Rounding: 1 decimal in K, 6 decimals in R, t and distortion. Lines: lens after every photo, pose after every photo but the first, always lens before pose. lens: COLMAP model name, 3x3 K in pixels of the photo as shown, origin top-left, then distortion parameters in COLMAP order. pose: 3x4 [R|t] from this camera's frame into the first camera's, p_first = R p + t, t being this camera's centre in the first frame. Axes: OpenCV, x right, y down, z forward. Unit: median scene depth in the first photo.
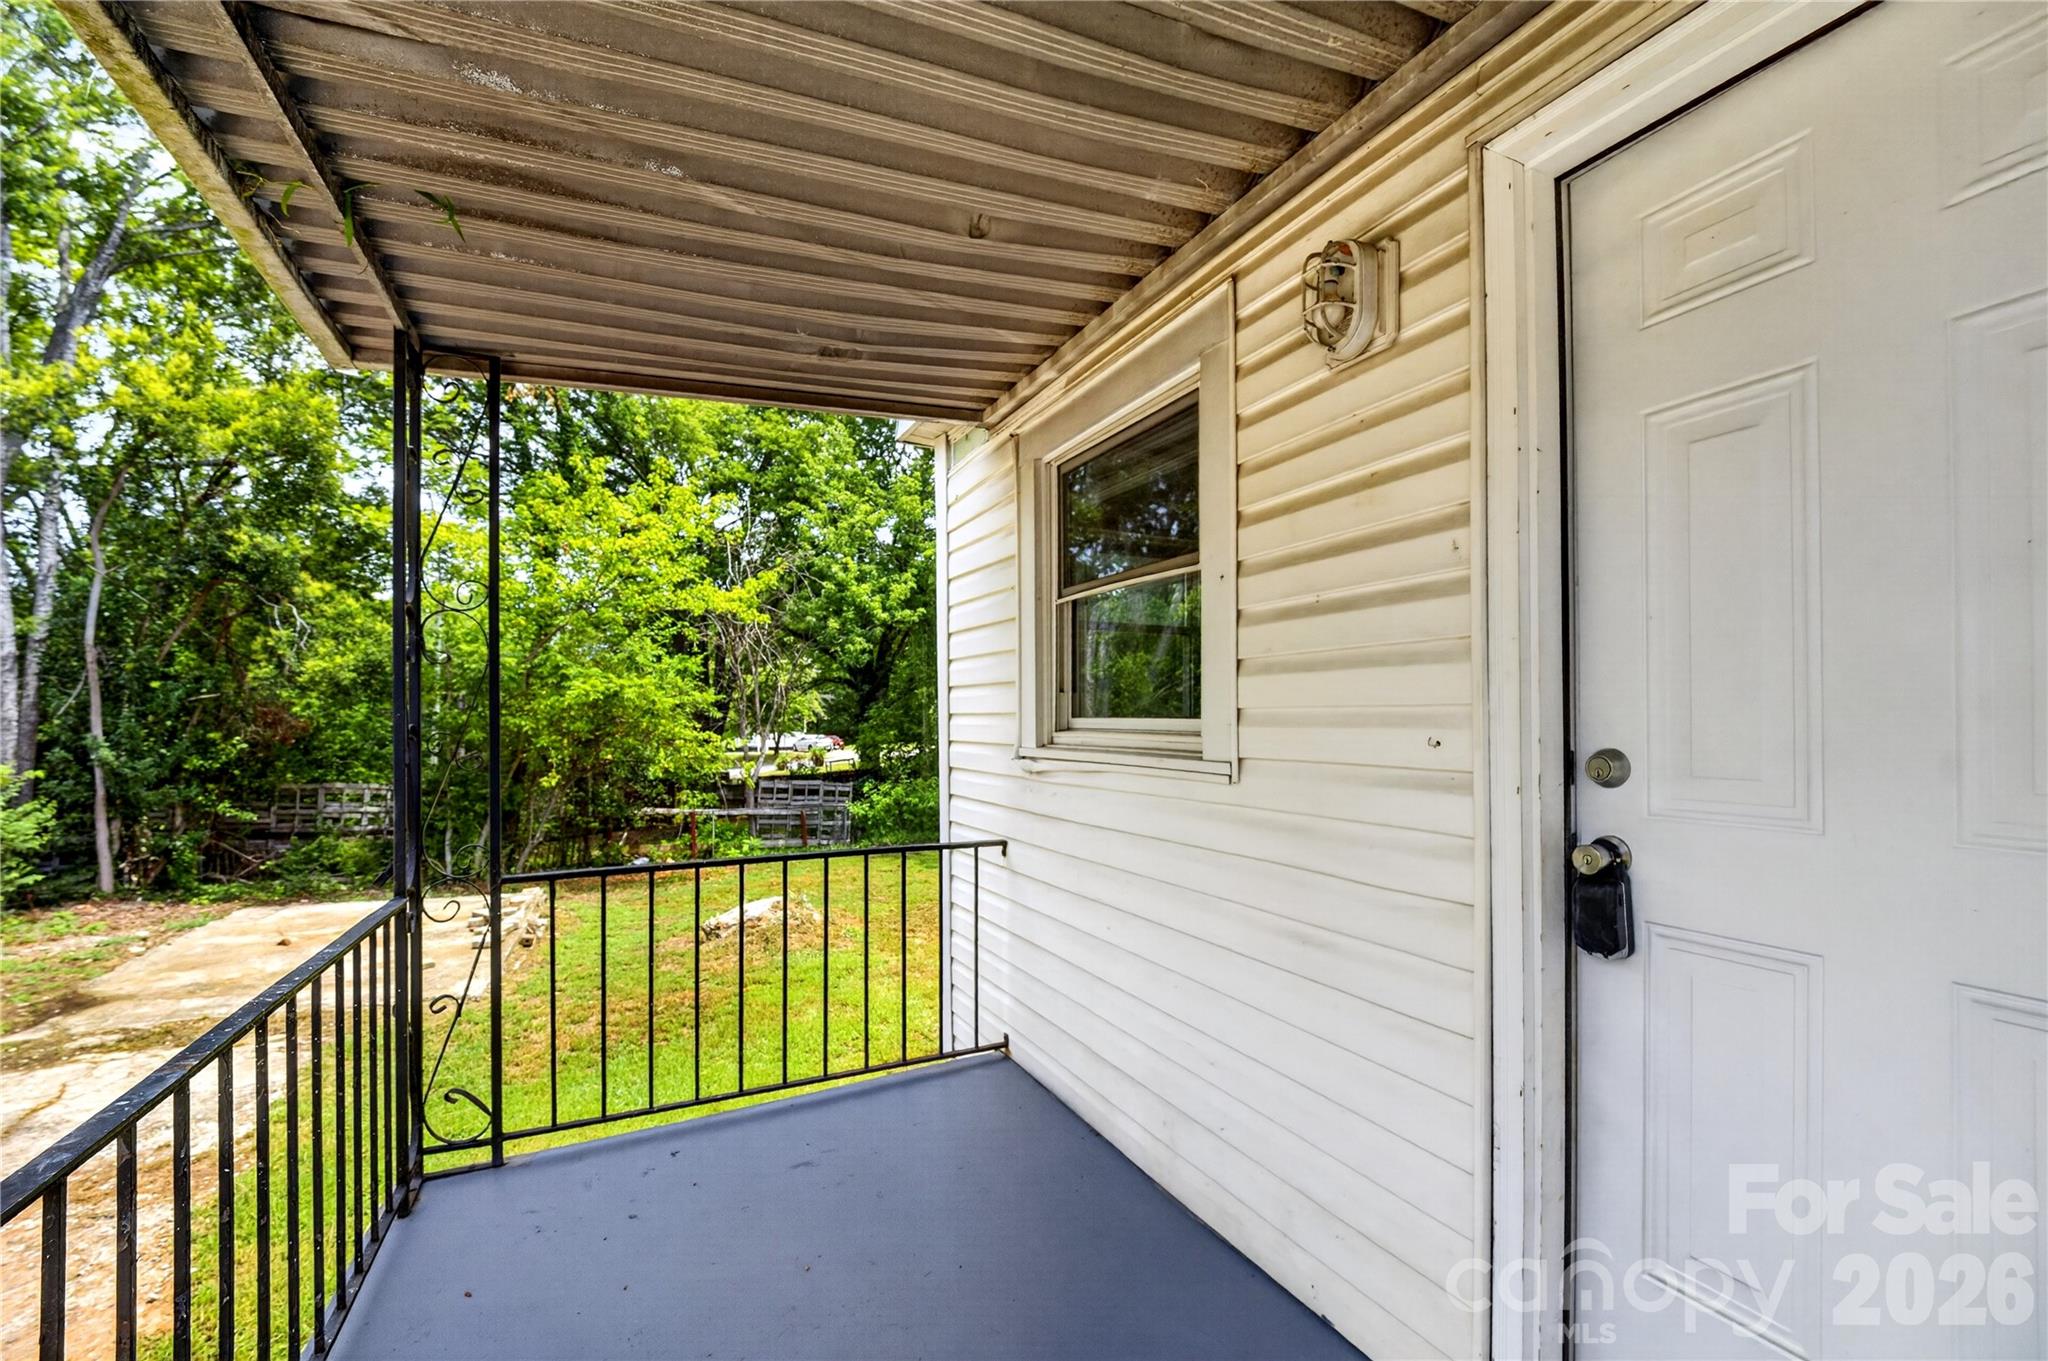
lens RADIAL K [[832.3, 0, 1024.0], [0, 832.3, 680.5], [0, 0, 1]] dist [0.006446, -0.013064]
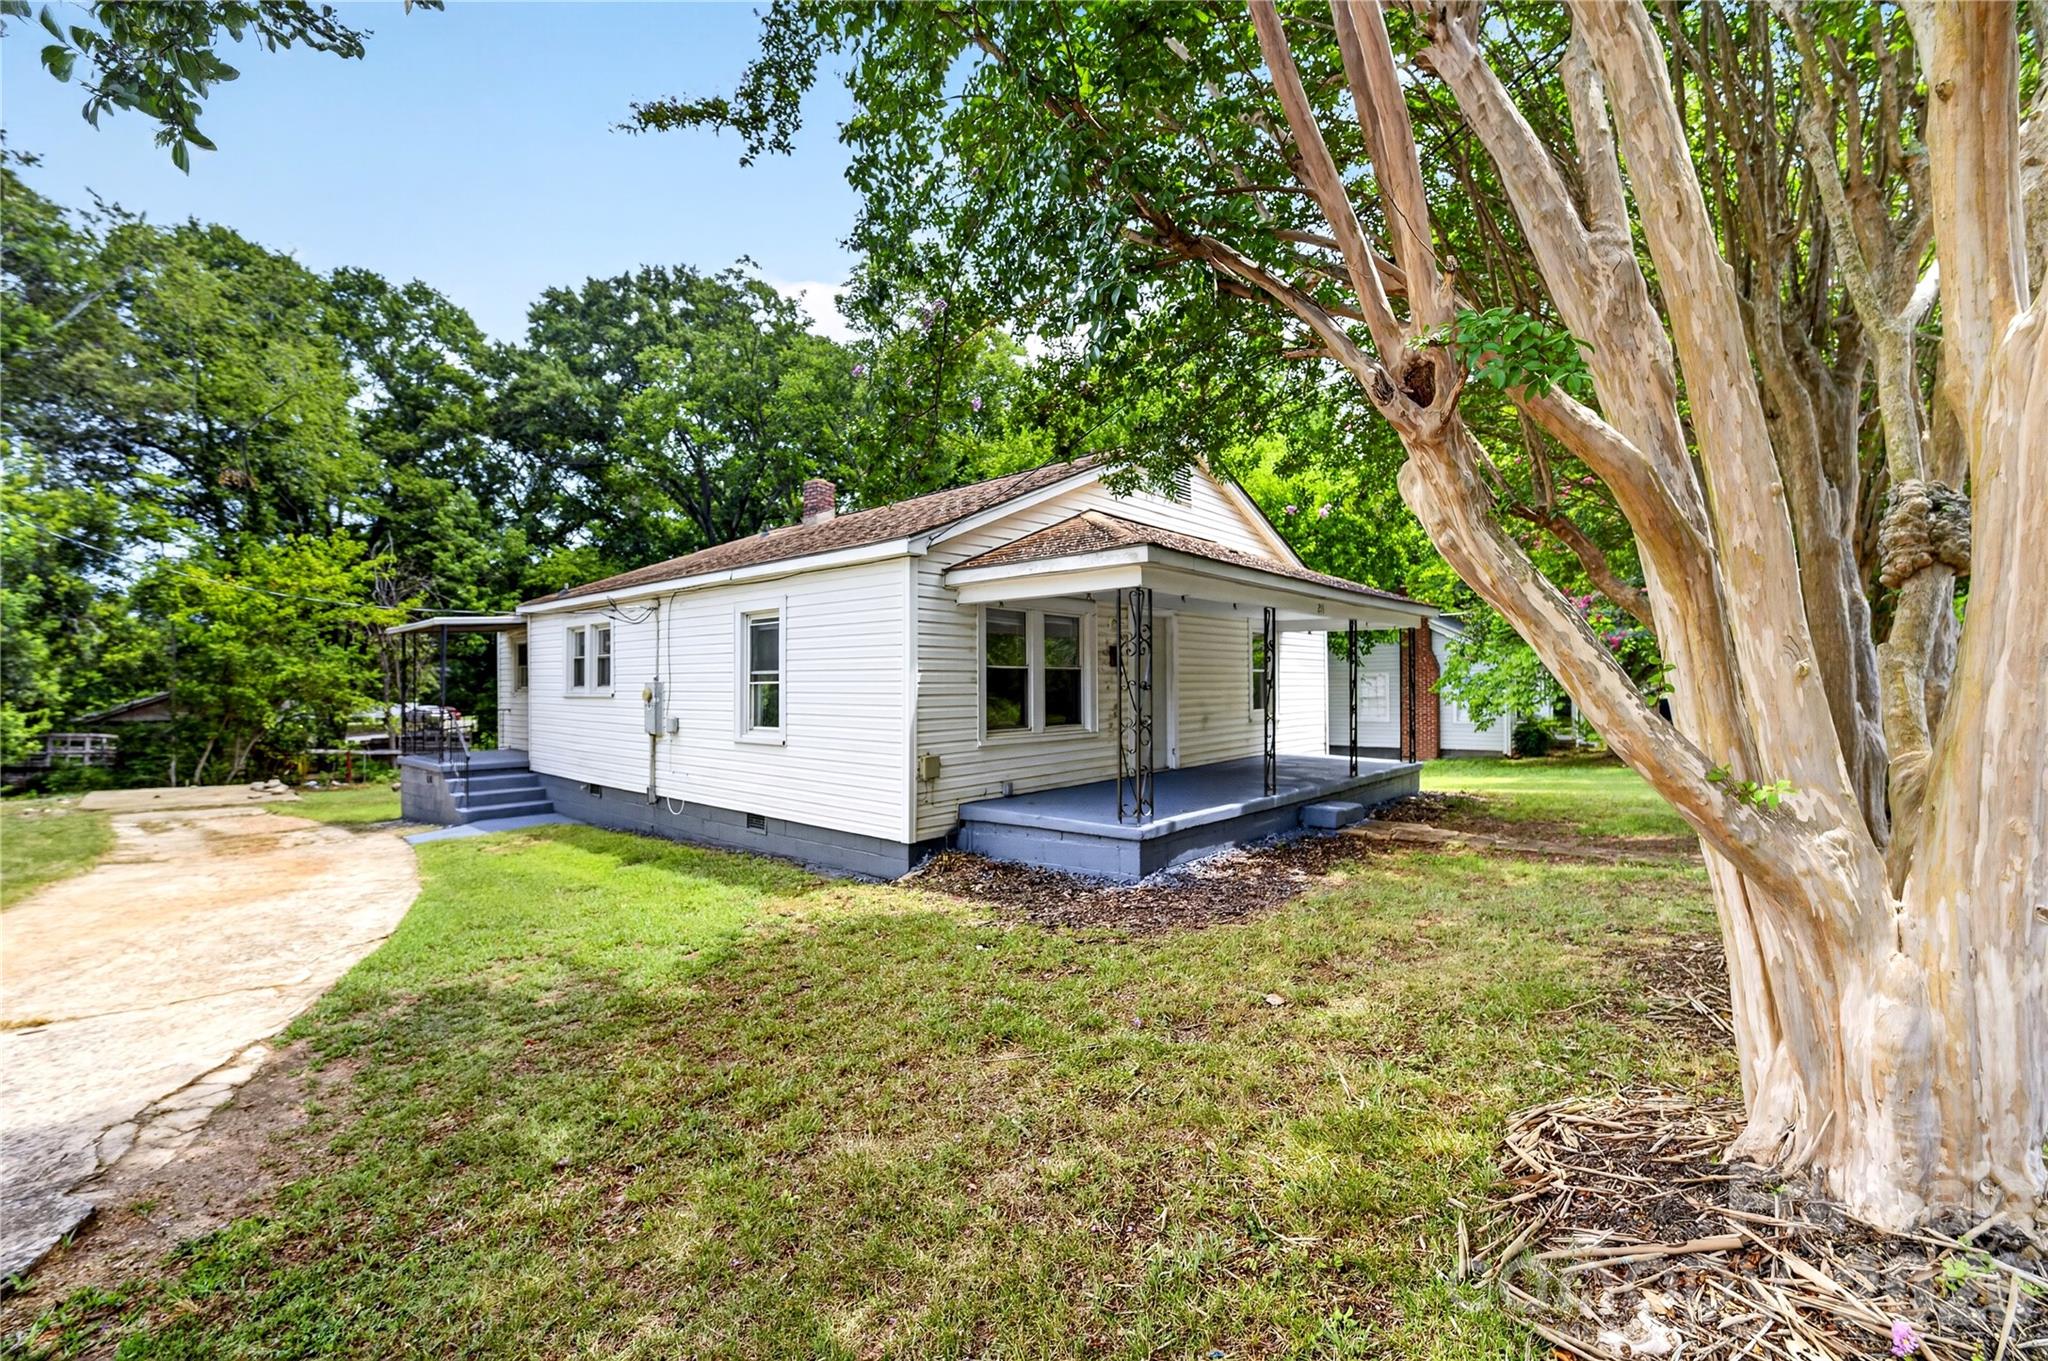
lens RADIAL K [[832.3, 0, 1024.0], [0, 832.3, 680.5], [0, 0, 1]] dist [0.006446, -0.013064]
pose [[0.925857, 0.007018, 0.377808, 0.146532], [-0.019554, 0.999378, 0.029353, -0.034476], [-0.377367, -0.034564, 0.925419, -0.772004]]
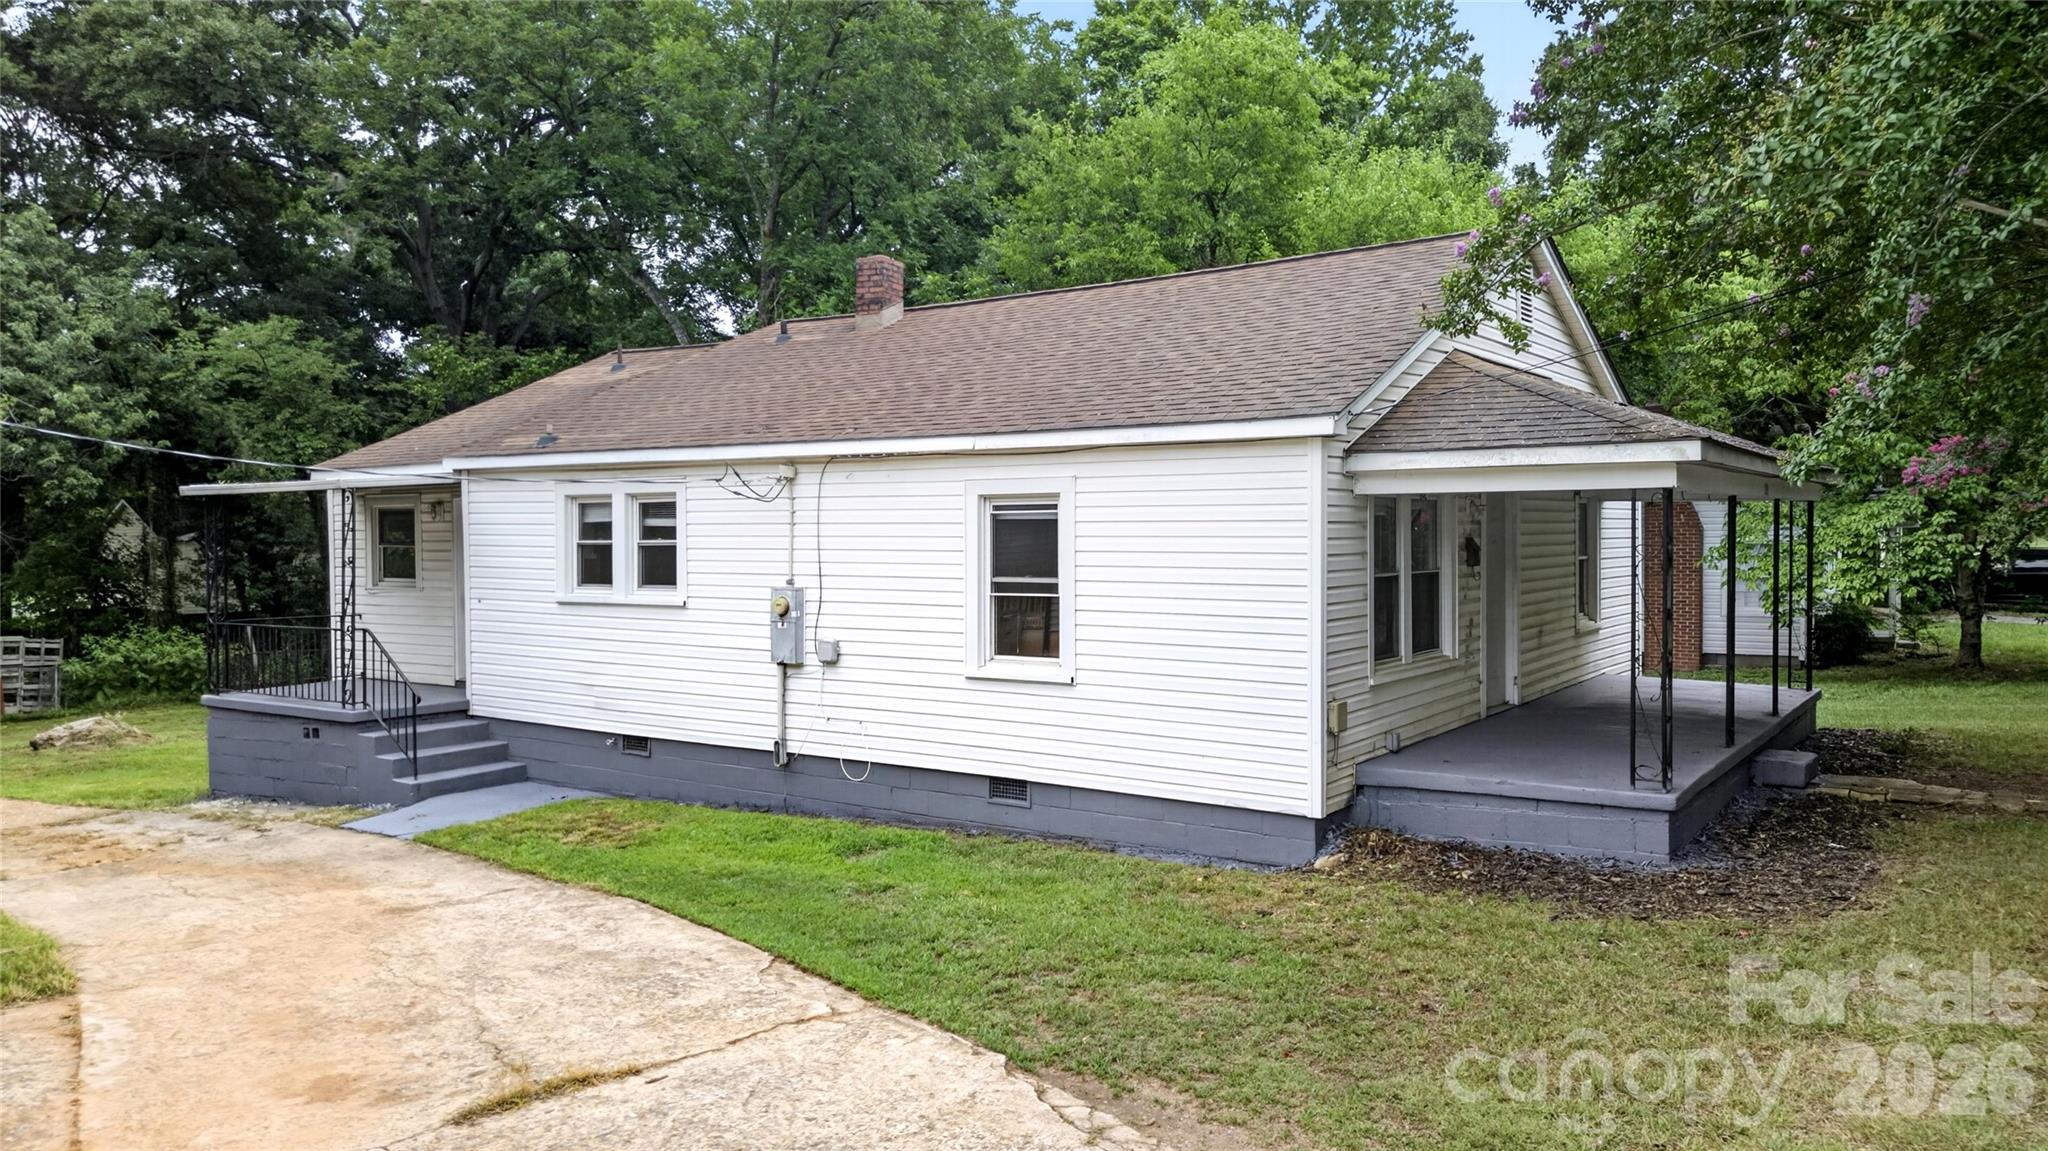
lens RADIAL K [[1437.3, 0, 1016.4], [0, 1437.3, 562.5], [0, 0, 1]] dist [0.070279, -0.063140]
pose [[0.877994, -0.006132, 0.478633, -0.069000], [-0.022739, 0.998255, 0.054503, -0.058532], [-0.478132, -0.058737, 0.876322, -0.783145]]
